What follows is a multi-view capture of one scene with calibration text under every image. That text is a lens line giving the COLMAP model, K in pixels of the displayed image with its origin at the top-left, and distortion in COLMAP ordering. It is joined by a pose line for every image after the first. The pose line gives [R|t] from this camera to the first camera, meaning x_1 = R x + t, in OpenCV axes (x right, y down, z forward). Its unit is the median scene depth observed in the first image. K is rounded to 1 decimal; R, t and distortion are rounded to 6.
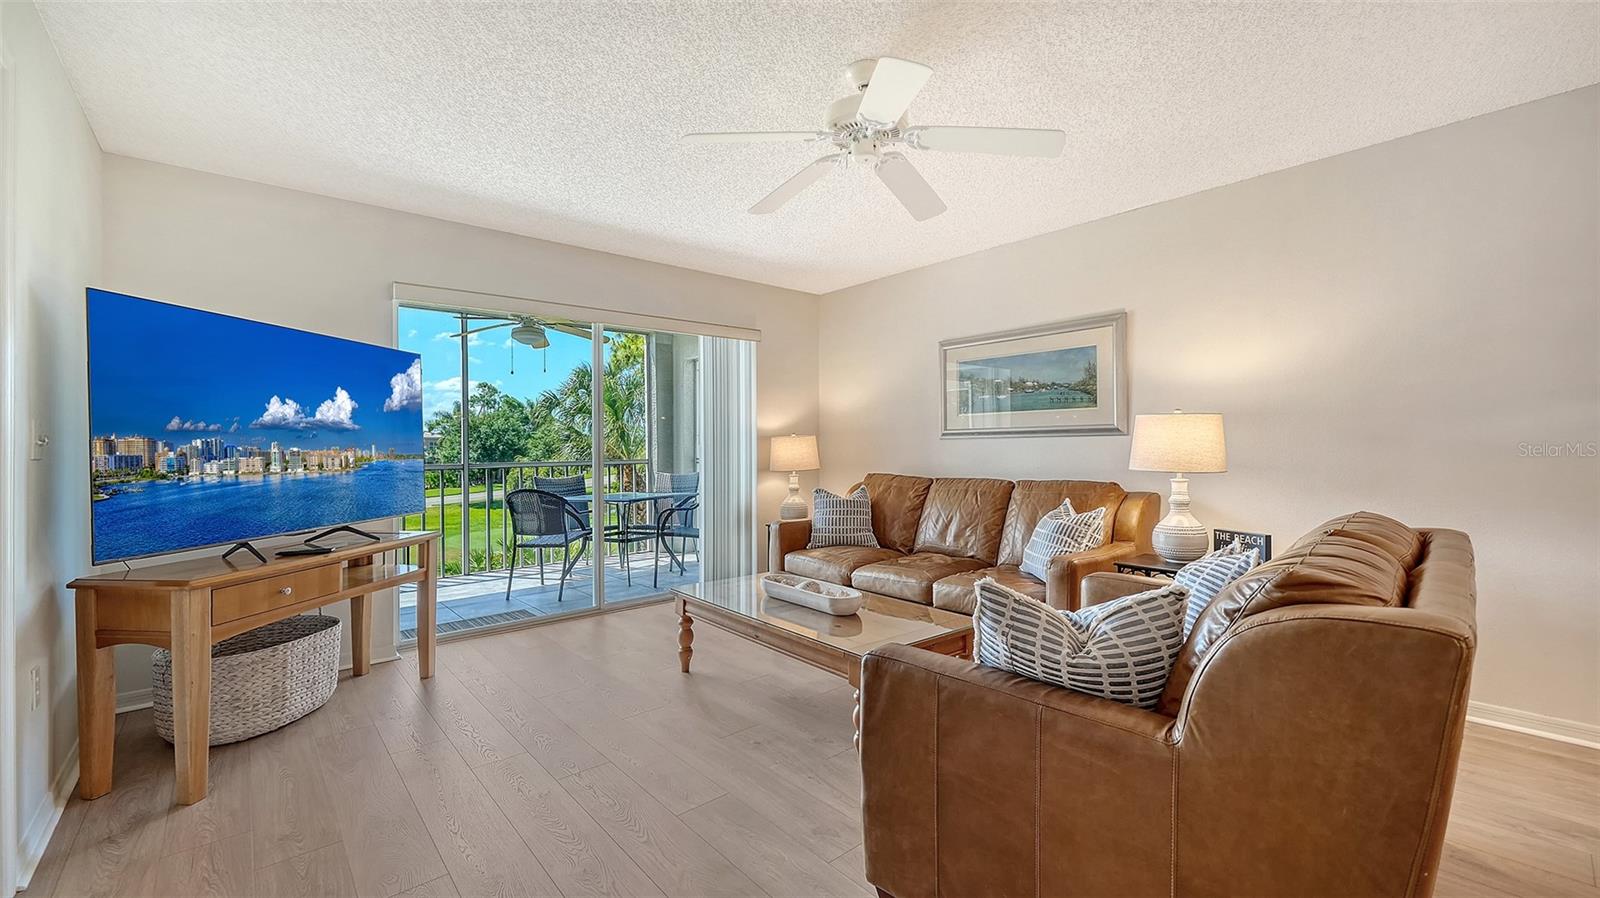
lens RADIAL K [[648.5, 0, 836.6], [0, 648.5, 443.3], [0, 0, 1]] dist [-0.003512, -0.000262]
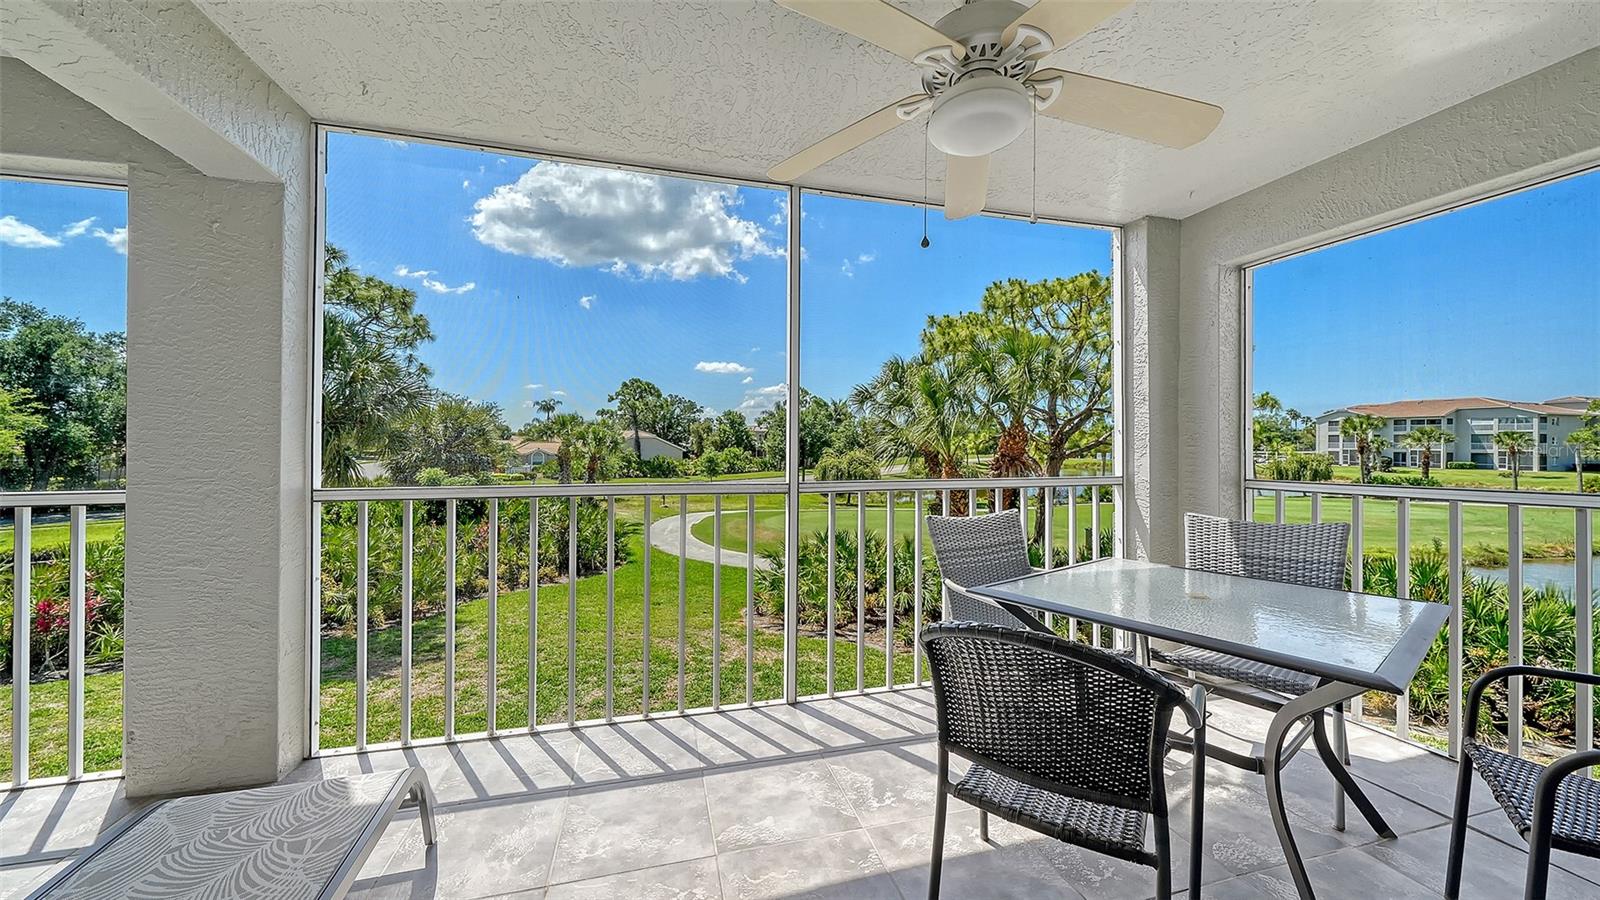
lens RADIAL K [[570.5, 0, 802.6], [0, 570.5, 438.8], [0, 0, 1]] dist [0.011657, -0.001899]
pose [[0.885017, 0.012197, -0.465398, -0.838441], [-0.010951, 0.999926, 0.005382, -0.014298], [0.465429, 0.000333, 0.885085, 1.341139]]
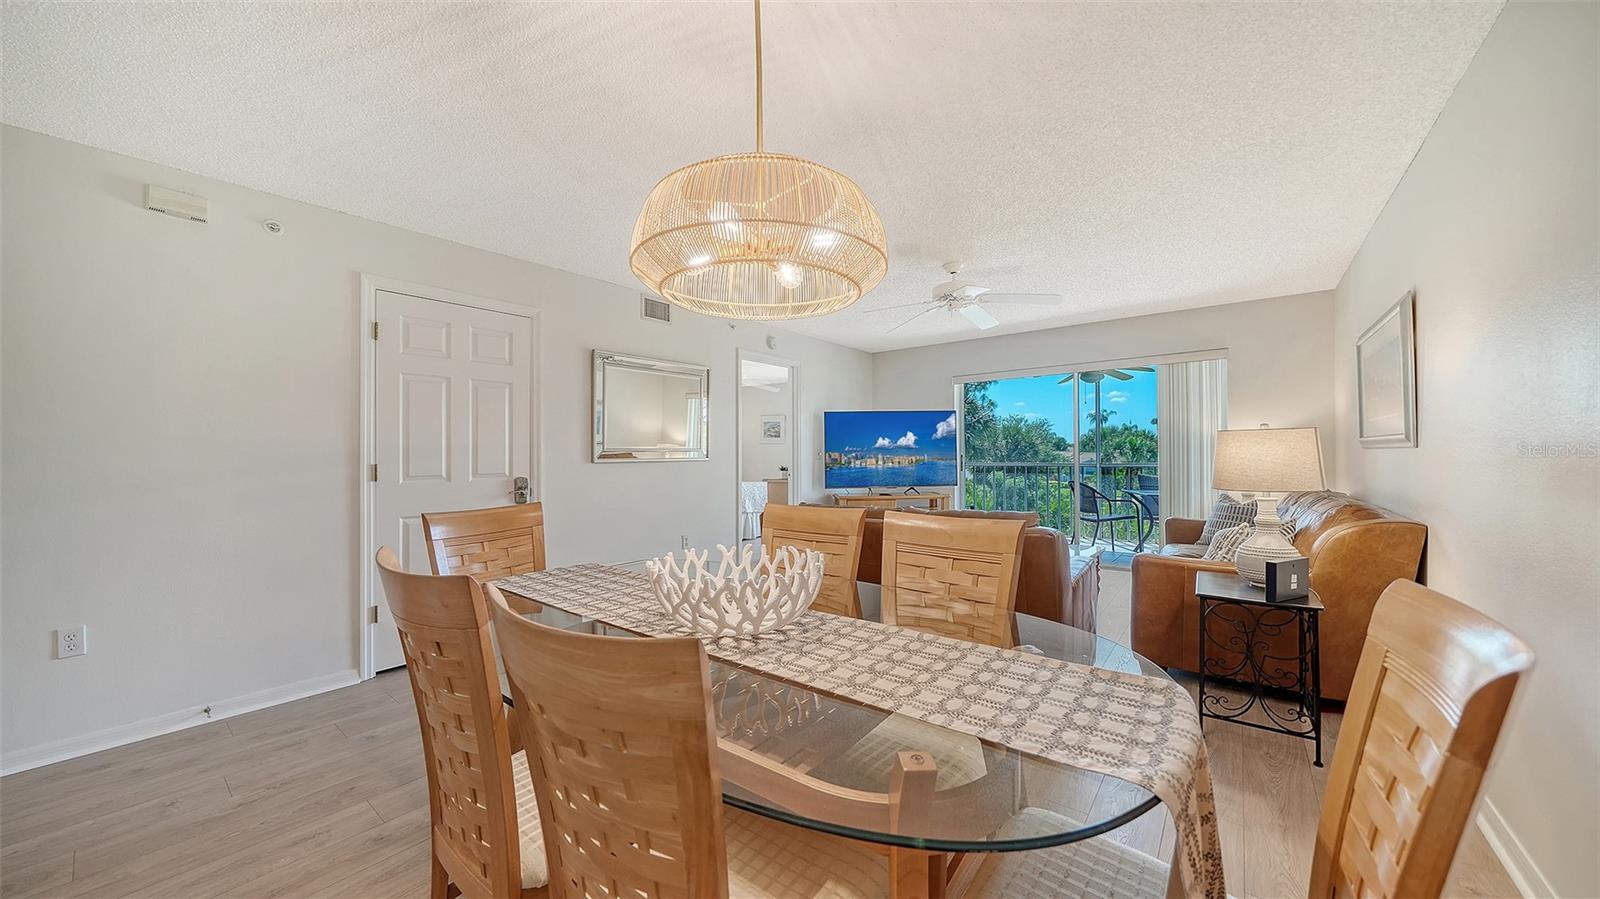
lens RADIAL K [[570.5, 0, 775.2], [0, 570.5, 447.0], [0, 0, 1]] dist [0.011657, -0.001899]
pose [[0.132763, -0.002205, -0.991145, 1.365275], [0.012493, 0.999922, -0.000551, -0.031517], [0.991069, -0.012309, 0.132780, 0.206784]]
